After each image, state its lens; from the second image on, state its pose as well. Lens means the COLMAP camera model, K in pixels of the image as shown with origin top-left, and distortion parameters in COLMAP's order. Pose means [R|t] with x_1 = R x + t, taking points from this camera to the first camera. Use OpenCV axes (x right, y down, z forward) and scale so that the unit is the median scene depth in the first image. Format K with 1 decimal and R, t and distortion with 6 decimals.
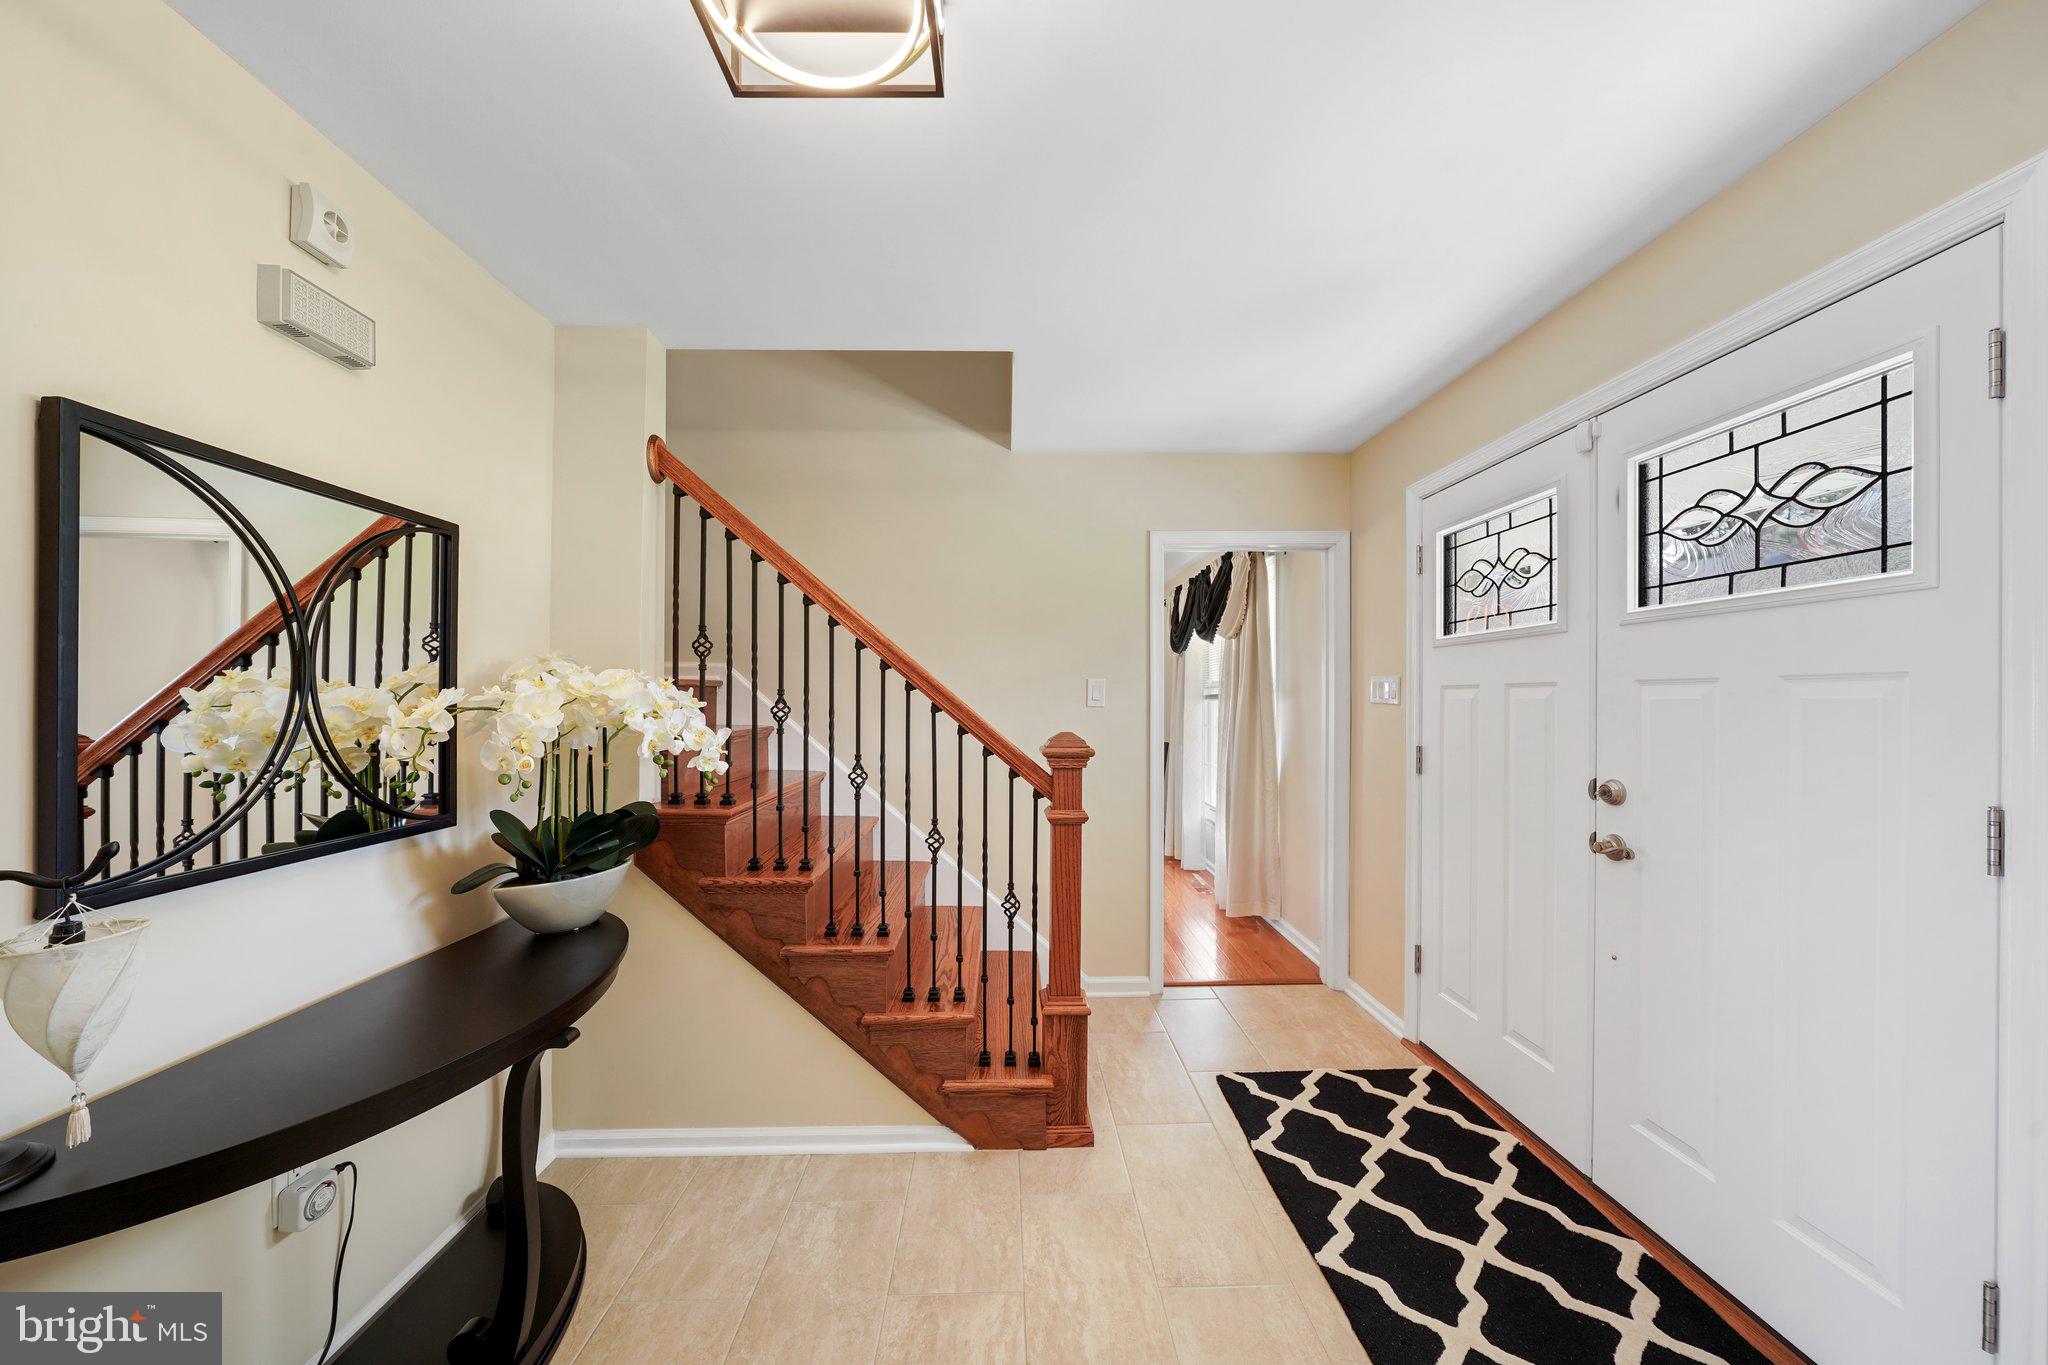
lens RADIAL K [[699.7, 0, 1022.0], [0, 699.7, 688.7], [0, 0, 1]] dist [-0.006984, 0.000070]
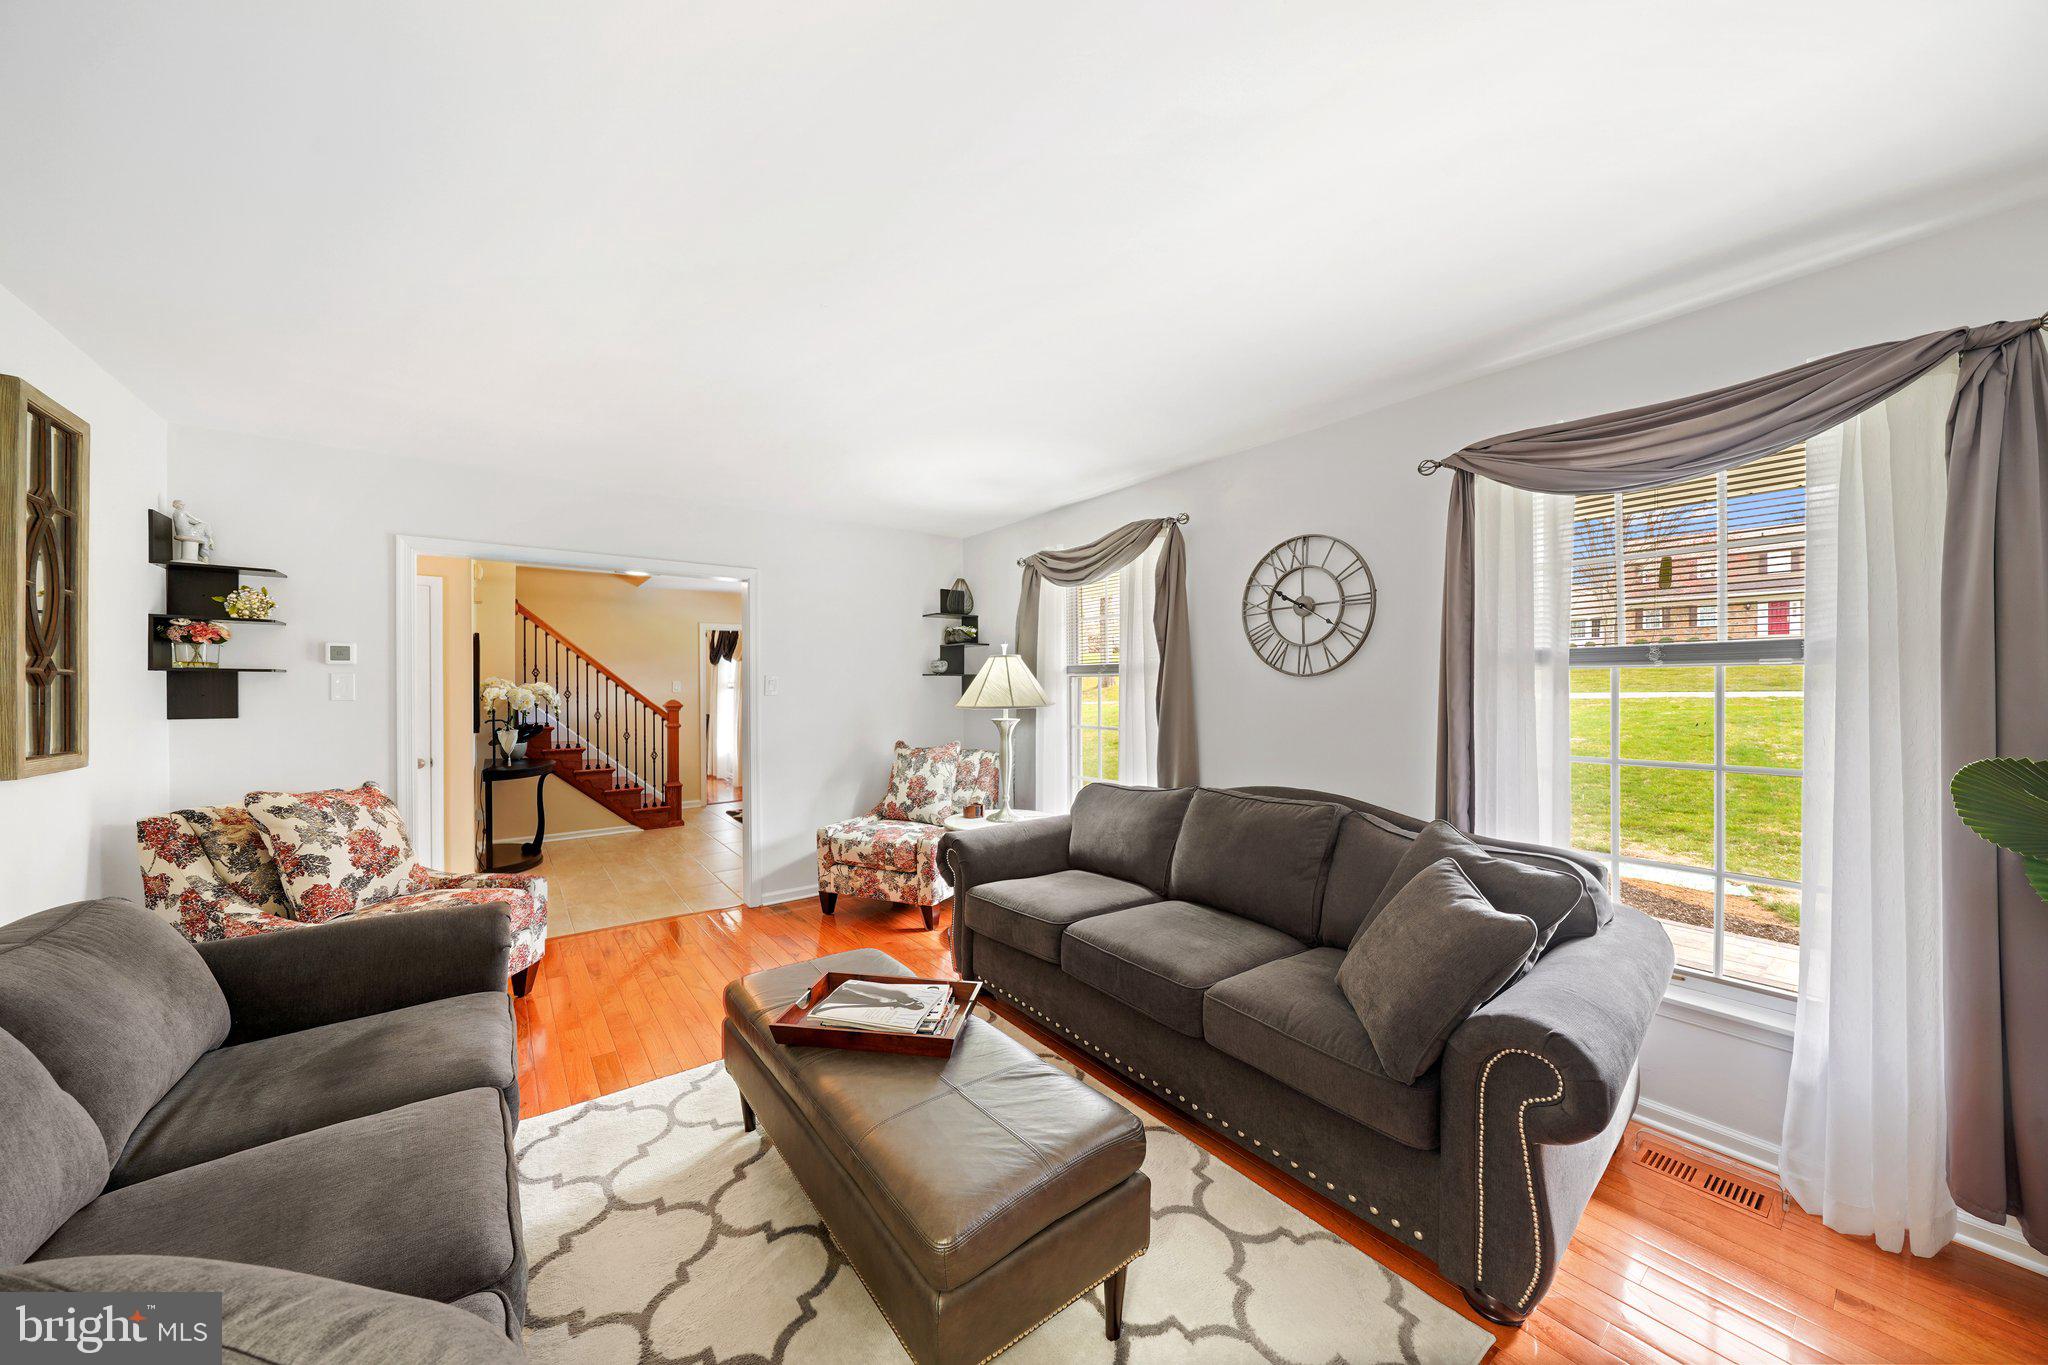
lens RADIAL K [[699.7, 0, 1022.4], [0, 699.7, 682.1], [0, 0, 1]] dist [-0.006984, 0.000070]
pose [[0.811143, -0.006816, 0.584808, -0.498698], [0.004777, 0.999976, 0.005028, -0.023588], [-0.584828, -0.001285, 0.811156, -2.467352]]
